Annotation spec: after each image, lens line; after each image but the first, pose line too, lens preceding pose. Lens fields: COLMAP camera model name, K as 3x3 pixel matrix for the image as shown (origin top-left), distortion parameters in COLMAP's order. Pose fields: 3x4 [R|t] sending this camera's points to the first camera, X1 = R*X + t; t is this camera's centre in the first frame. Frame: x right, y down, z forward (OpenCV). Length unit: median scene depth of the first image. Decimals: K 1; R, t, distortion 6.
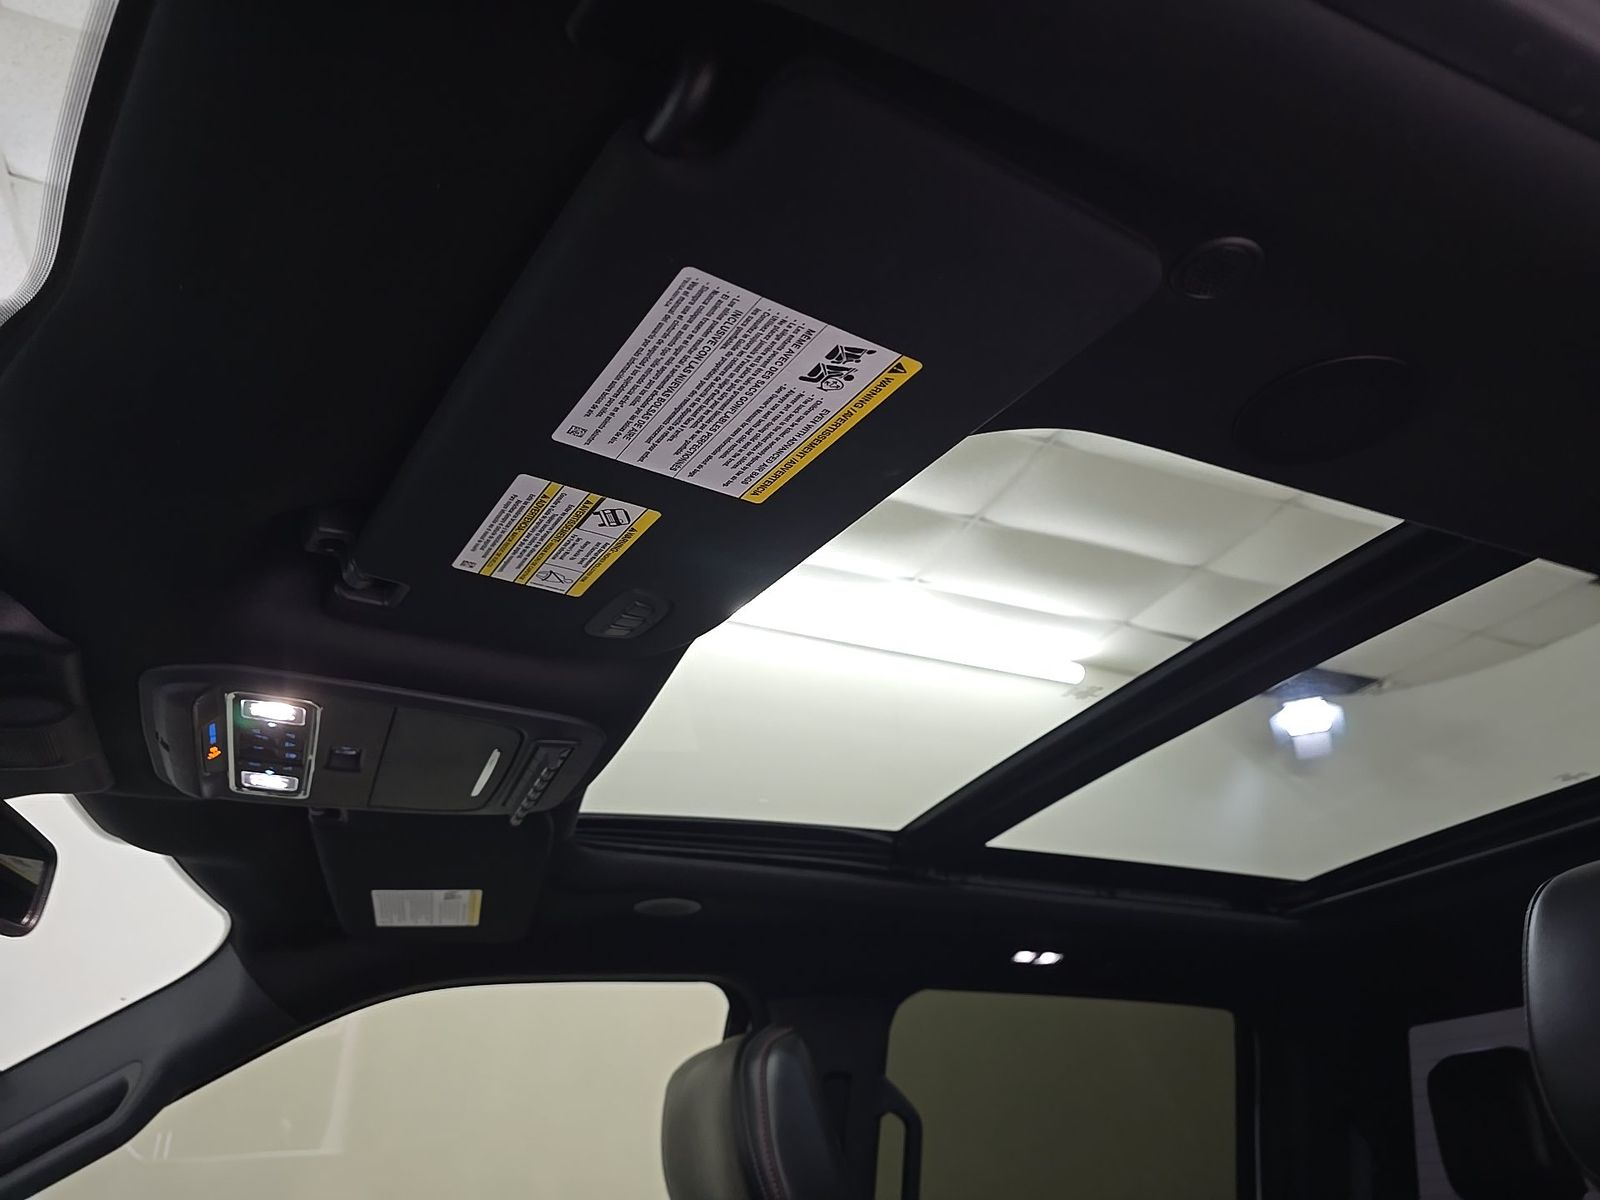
lens RADIAL K [[1088.6, 0, 800.0], [0, 1088.6, 600.0], [0, 0, 1]] dist [0.037896, -0.042512]
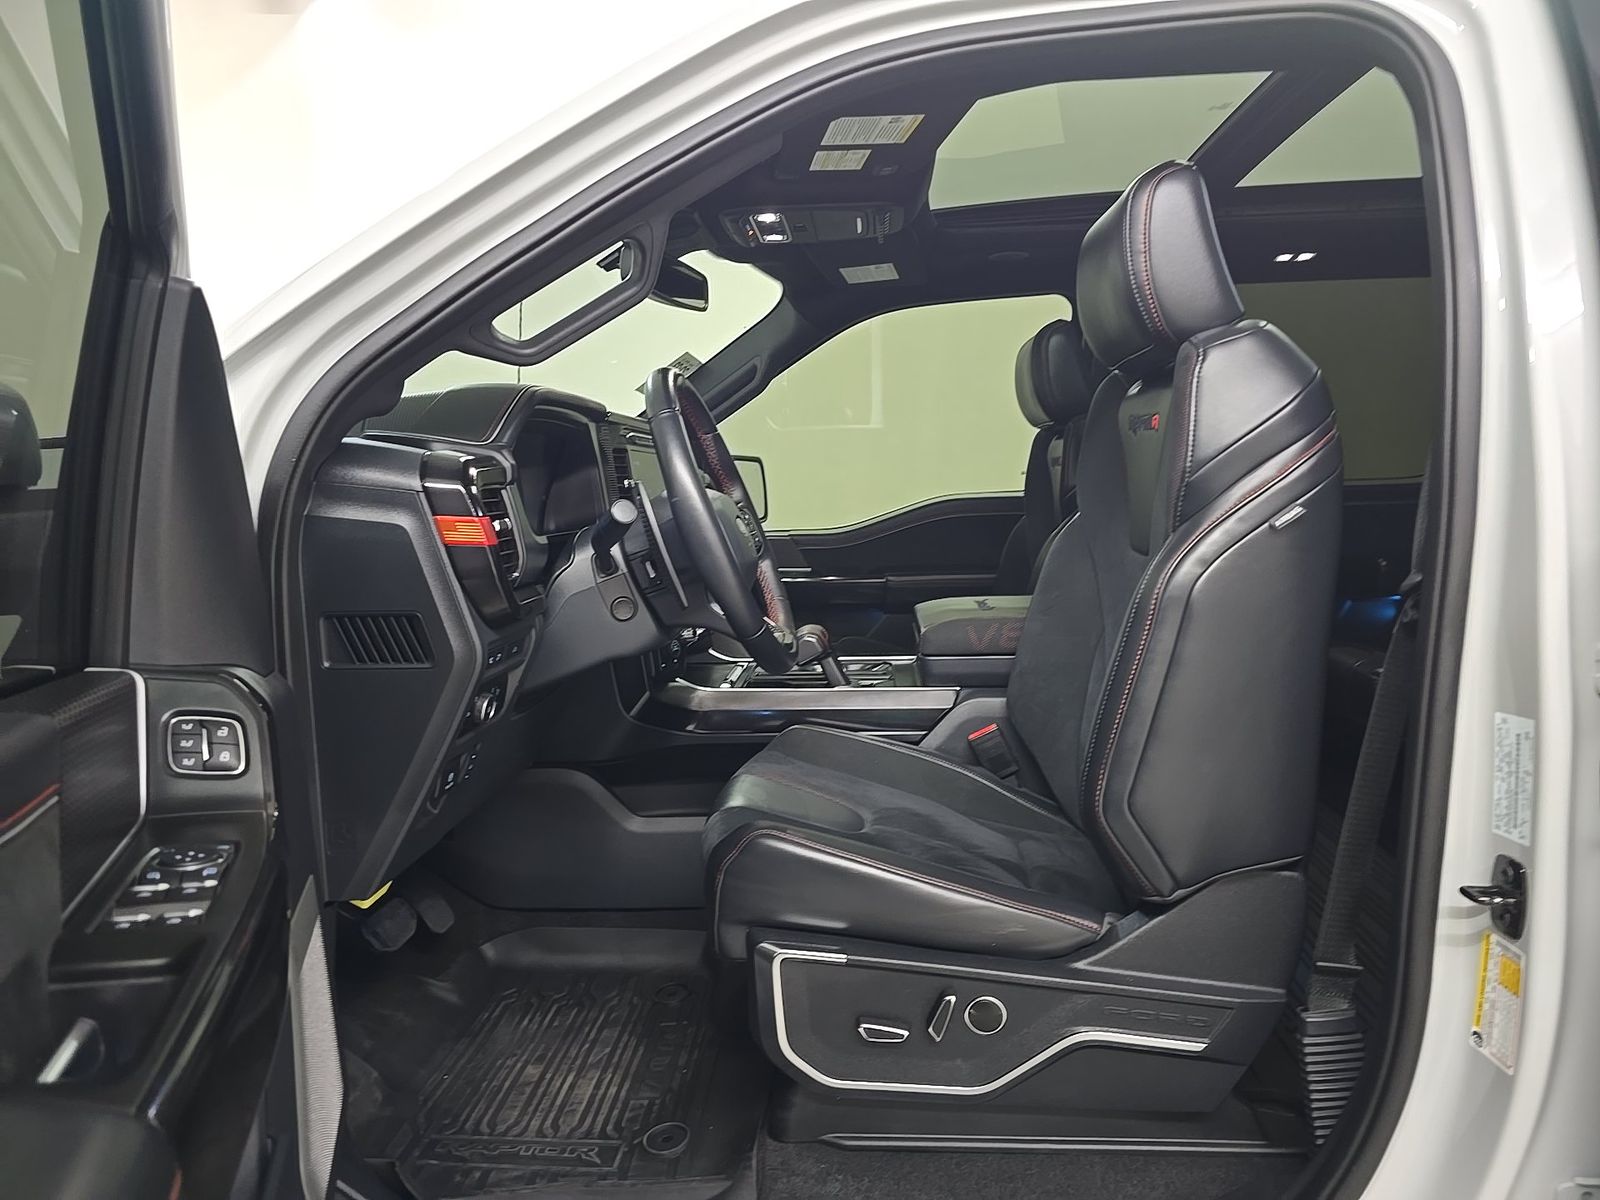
lens RADIAL K [[1088.6, 0, 800.0], [0, 1088.6, 600.0], [0, 0, 1]] dist [0.037896, -0.042512]
pose [[0.885449, 0.053941, -0.461596, 0.634965], [0.226205, 0.817621, 0.529460, -0.396837], [0.405970, -0.573225, 0.711759, -1.005385]]
